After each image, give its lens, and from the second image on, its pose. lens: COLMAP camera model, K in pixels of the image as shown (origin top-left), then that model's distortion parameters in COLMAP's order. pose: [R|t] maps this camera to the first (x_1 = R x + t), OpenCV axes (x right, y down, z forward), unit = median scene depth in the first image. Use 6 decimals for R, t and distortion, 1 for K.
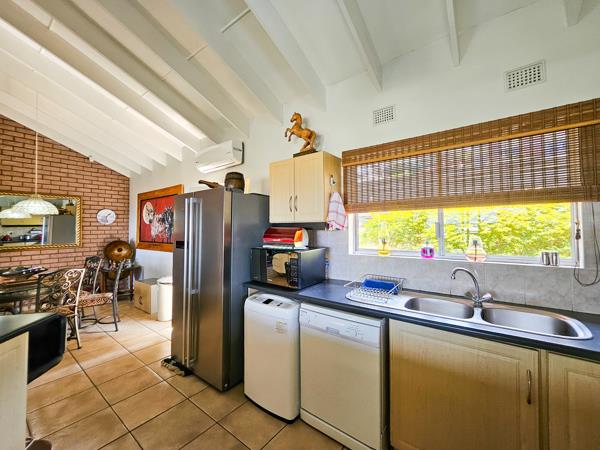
lens RADIAL K [[243.8, 0, 298.5], [0, 243.8, 226.2], [0, 0, 1]] dist [-0.001304, 0.000419]
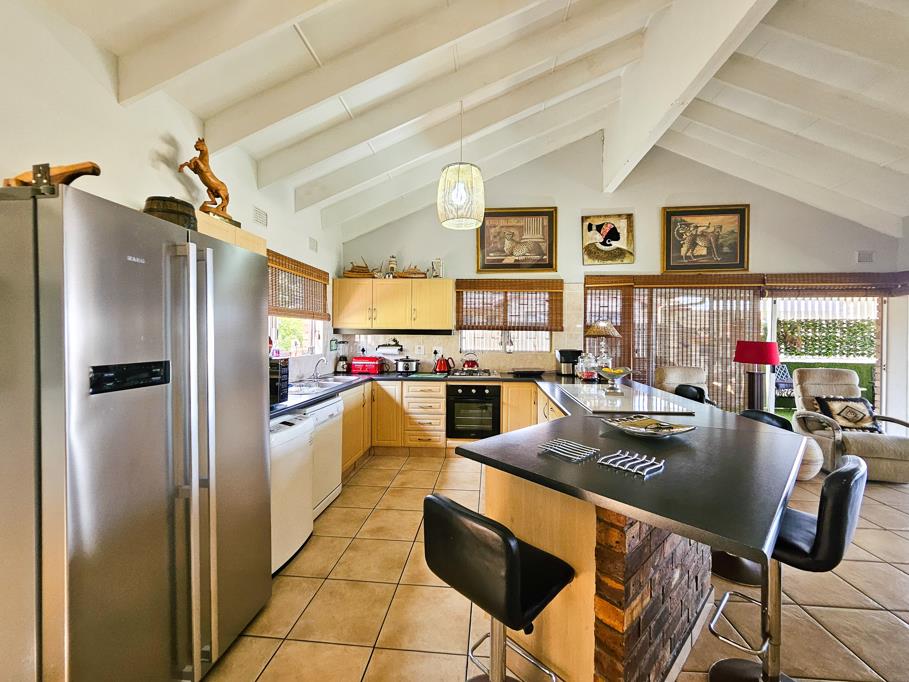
lens RADIAL K [[369.4, 0, 461.4], [0, 369.4, 337.9], [0, 0, 1]] dist [-0.001304, 0.000419]
pose [[-0.538344, -0.004987, 0.842711, -1.152890], [-0.015375, 0.999874, -0.003905, 0.020245], [-0.842585, -0.015059, -0.538352, 0.958431]]
